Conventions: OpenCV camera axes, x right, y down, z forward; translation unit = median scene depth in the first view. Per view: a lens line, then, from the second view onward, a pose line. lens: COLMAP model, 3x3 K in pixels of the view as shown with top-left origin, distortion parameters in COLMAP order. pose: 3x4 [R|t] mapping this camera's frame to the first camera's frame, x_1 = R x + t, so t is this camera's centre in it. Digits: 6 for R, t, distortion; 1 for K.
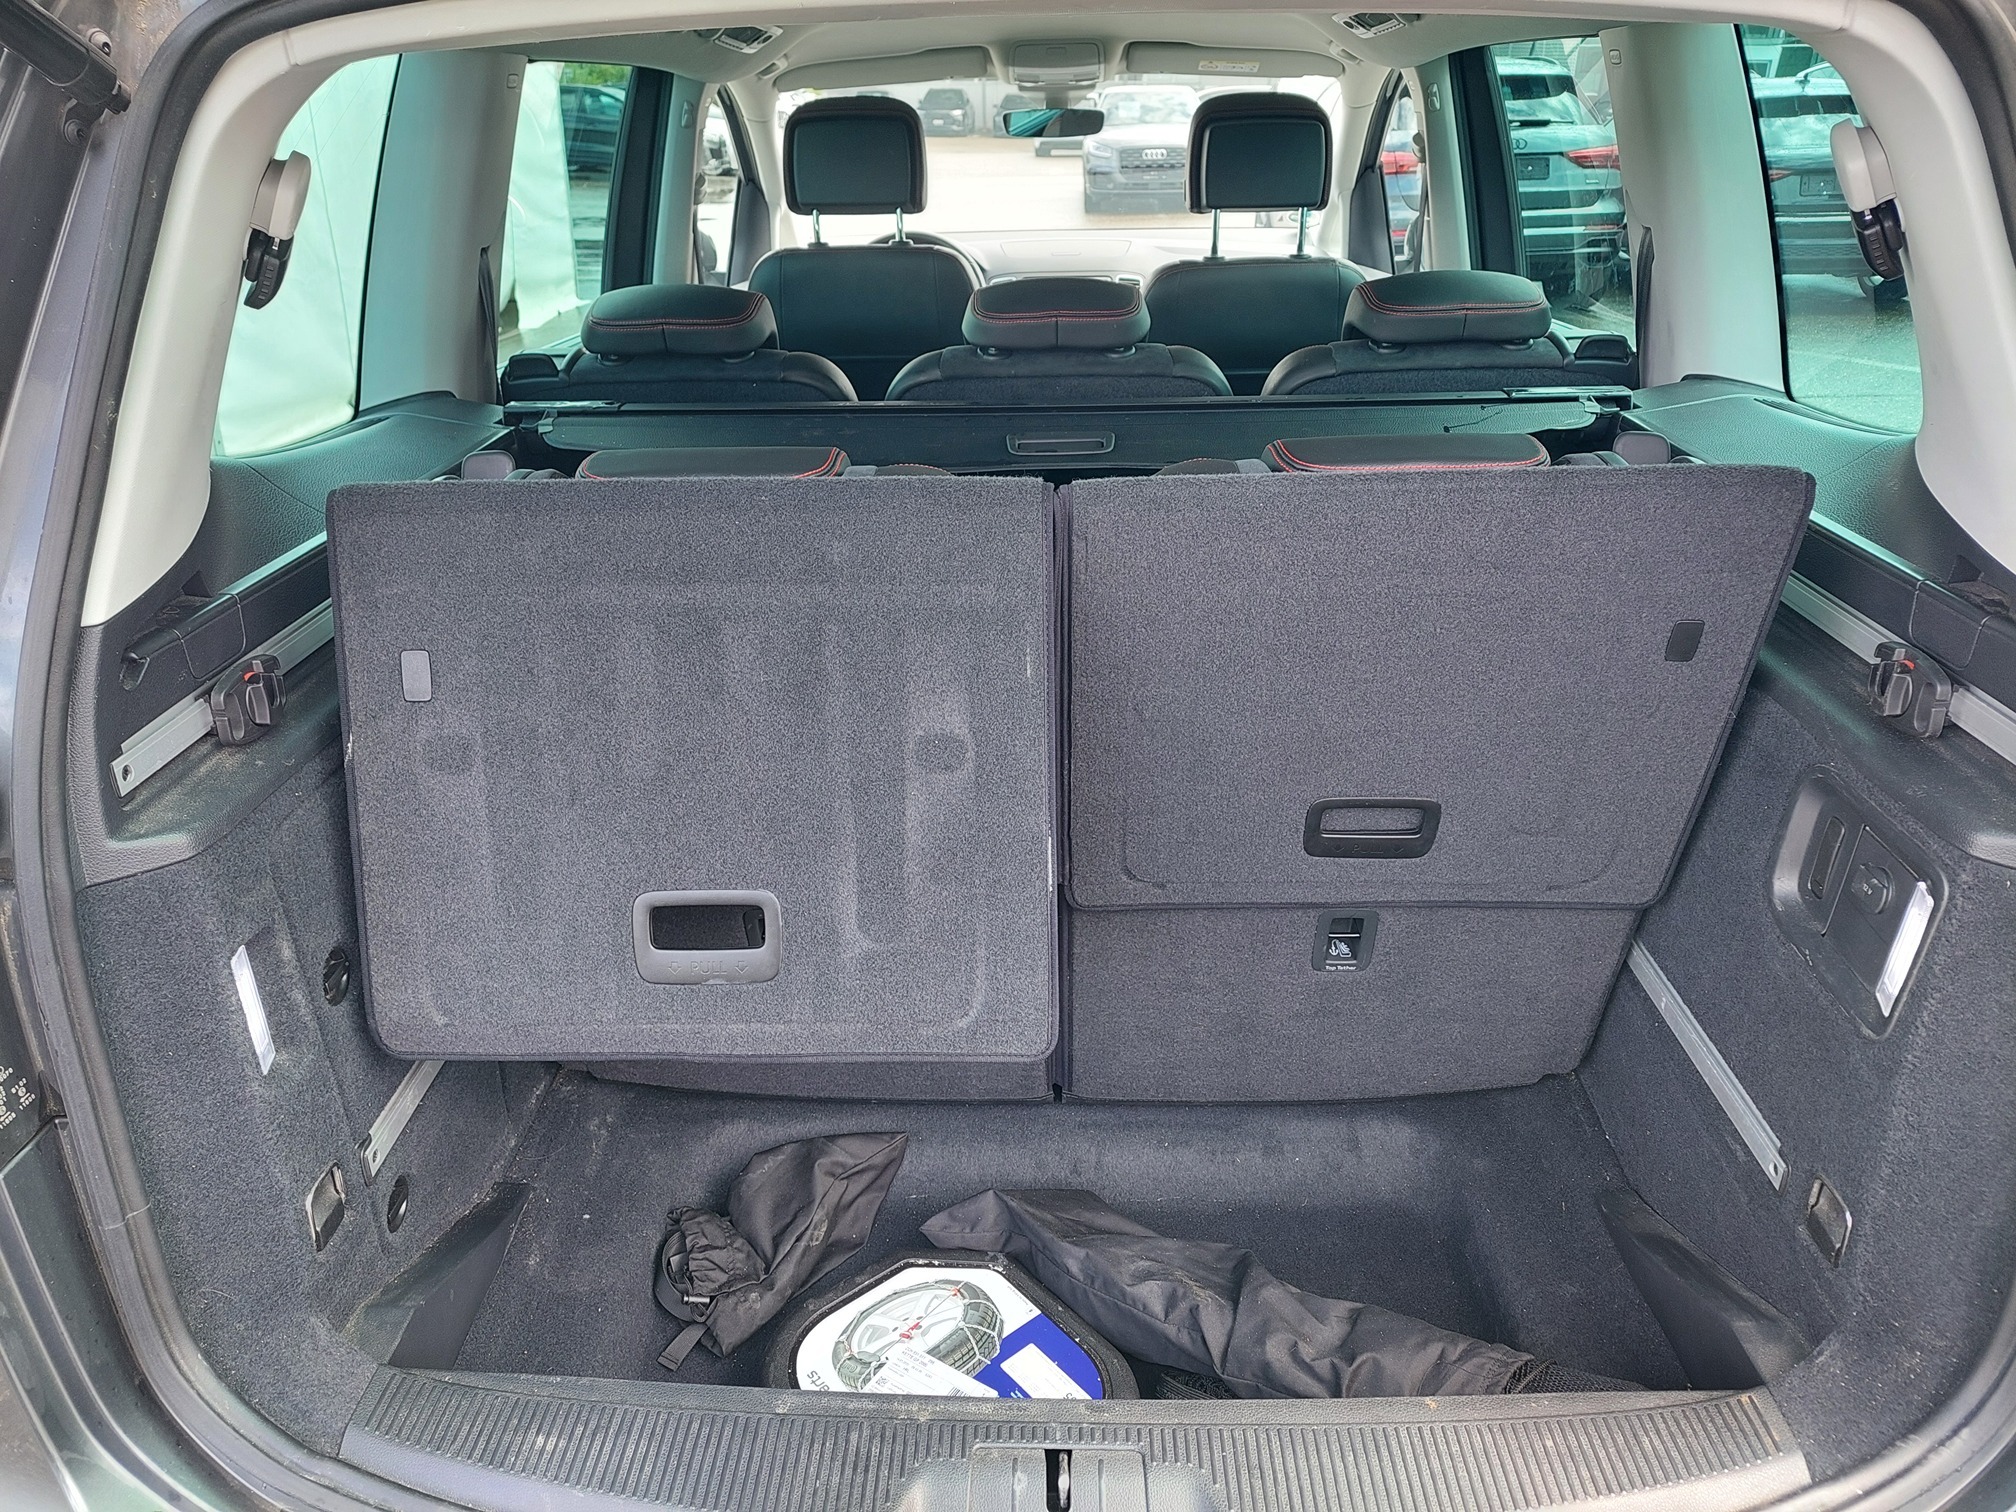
lens RADIAL K [[1423.3, 0, 1008.0], [0, 1423.3, 756.0], [0, 0, 1]] dist [0.008754, 0.010161]
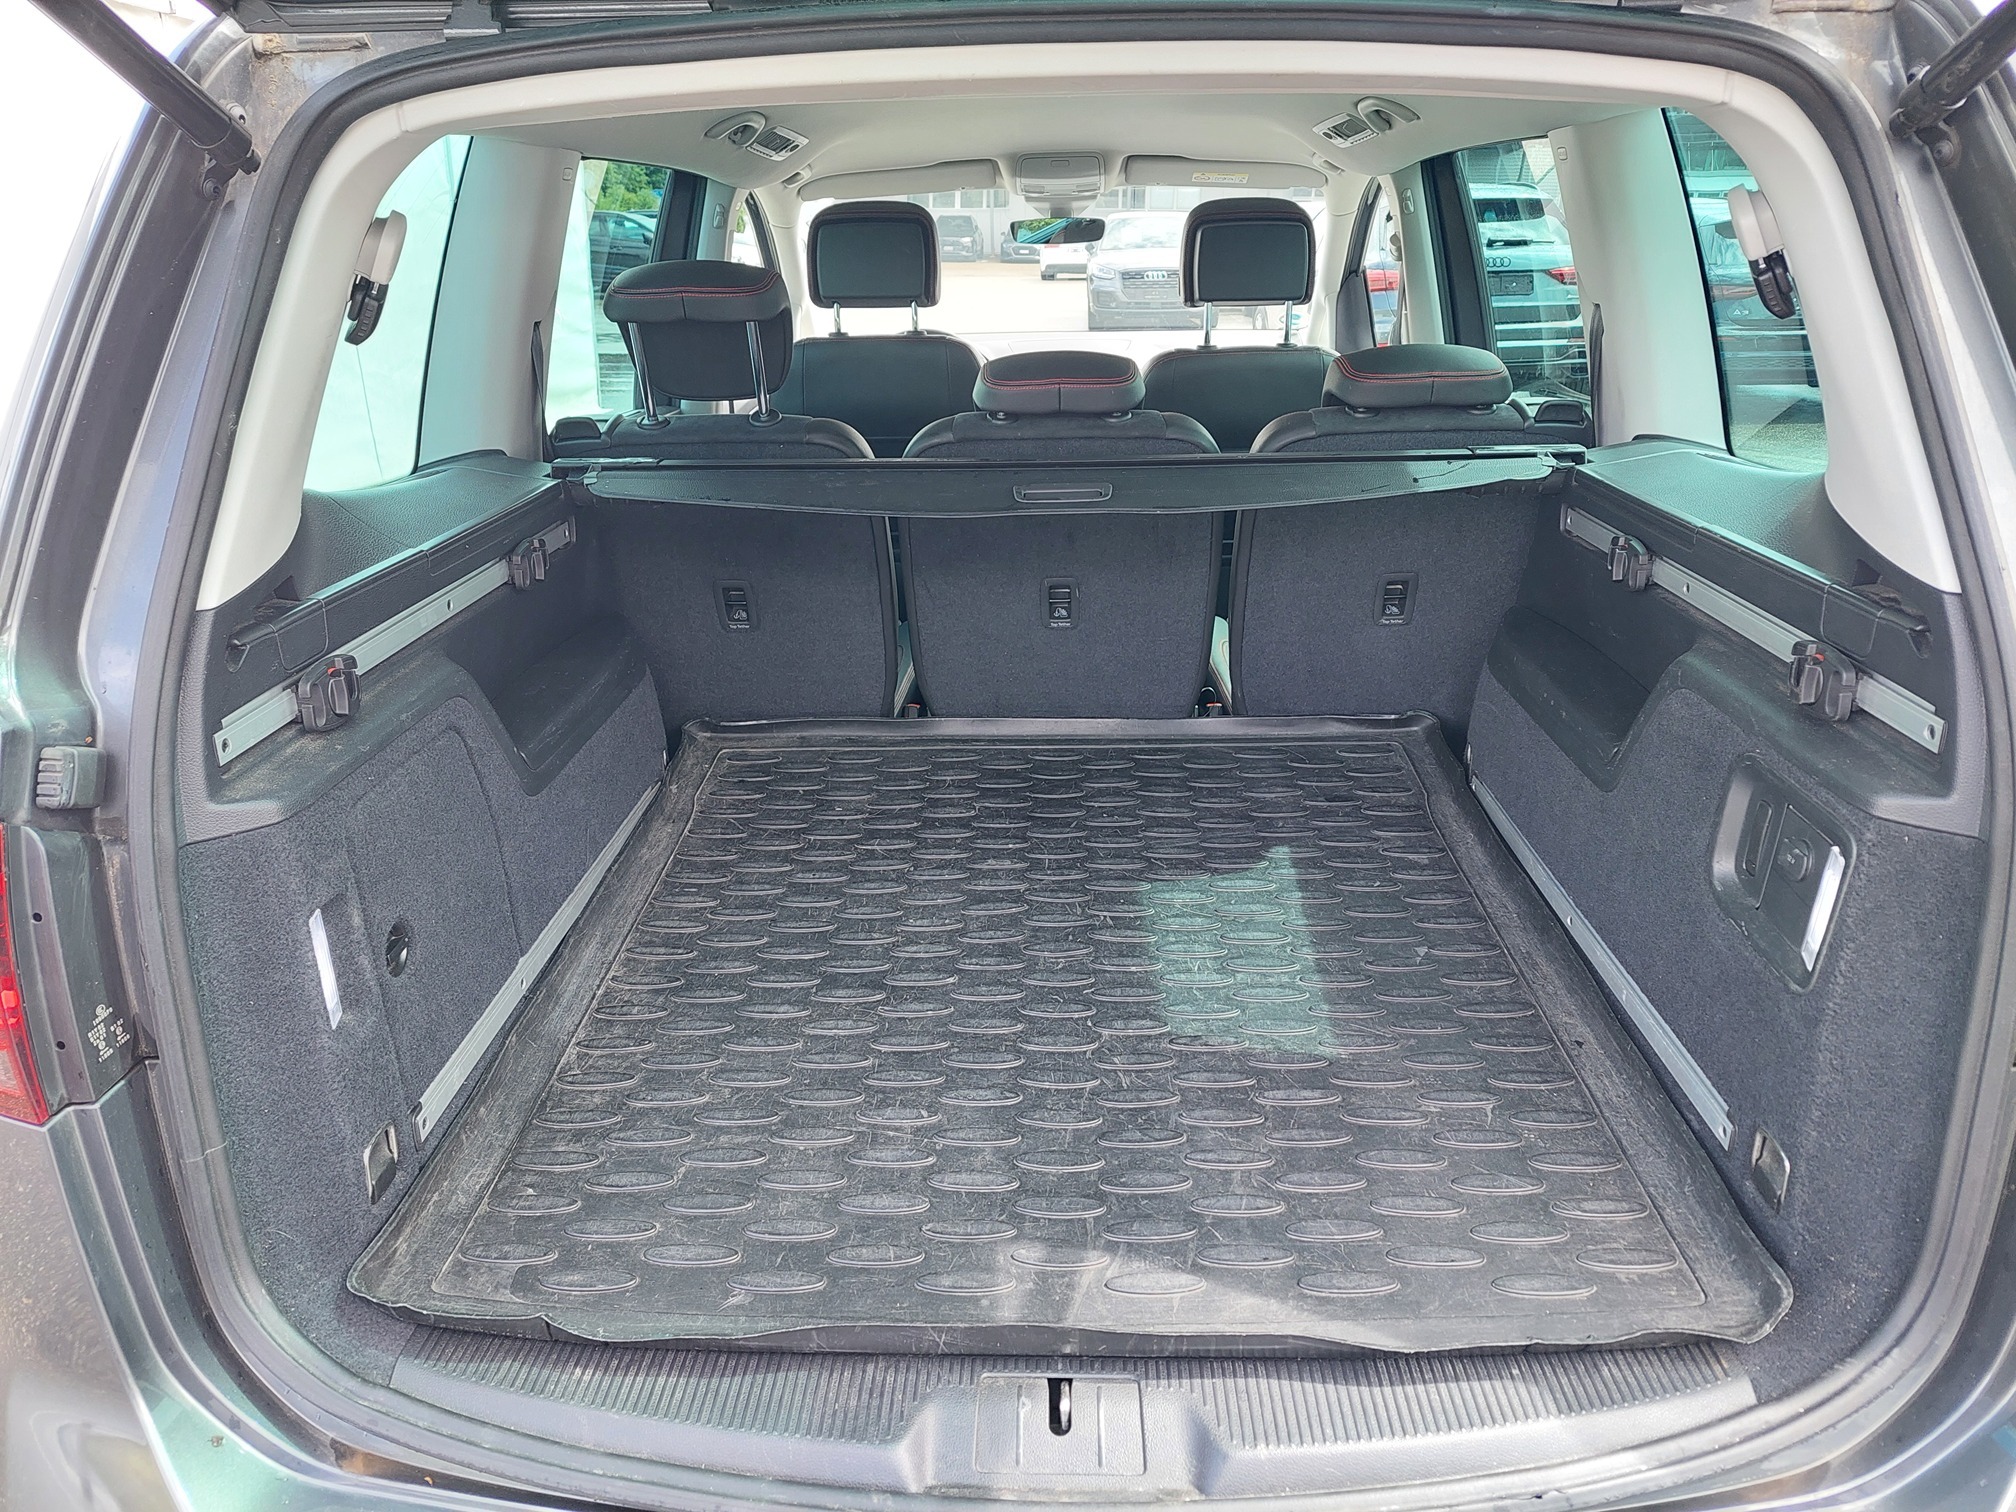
lens RADIAL K [[1424.5, 0, 1015.1], [0, 1424.5, 755.1], [0, 0, 1]] dist [0.022382, -0.000638]
pose [[0.999997, 0.002207, 0.000740, -0.000295], [-0.002141, 0.996790, -0.080032, 0.098743], [-0.000915, 0.080030, 0.996792, -0.107256]]
